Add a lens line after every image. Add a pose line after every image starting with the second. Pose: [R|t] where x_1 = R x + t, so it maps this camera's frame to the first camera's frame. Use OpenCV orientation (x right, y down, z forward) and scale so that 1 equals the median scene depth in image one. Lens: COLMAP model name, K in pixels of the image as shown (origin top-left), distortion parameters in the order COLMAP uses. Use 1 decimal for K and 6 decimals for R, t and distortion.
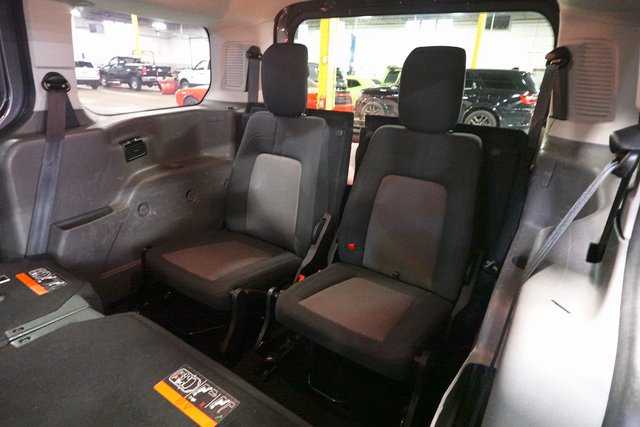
lens RADIAL K [[357.3, 0, 318.7], [0, 357.3, 210.9], [0, 0, 1]] dist [0.000673, 0.001321]
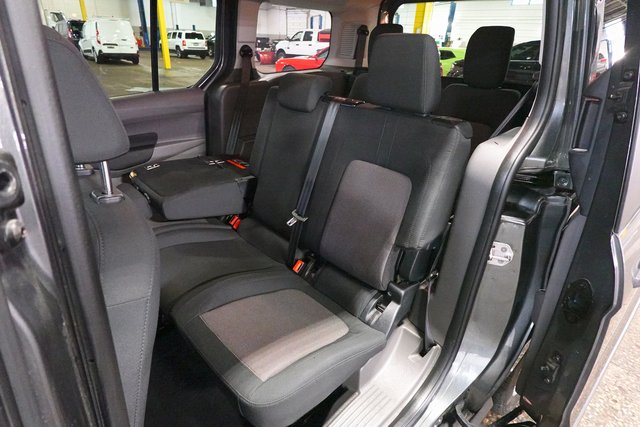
lens RADIAL K [[362.2, 0, 320.0], [0, 362.2, 213.5], [0, 0, 1]] dist [-0.005118, -0.001007]
pose [[0.974240, 0.094873, -0.204586, 0.009339], [-0.080074, 0.993617, 0.079461, 0.154443], [0.210819, -0.061032, 0.975618, -0.415509]]
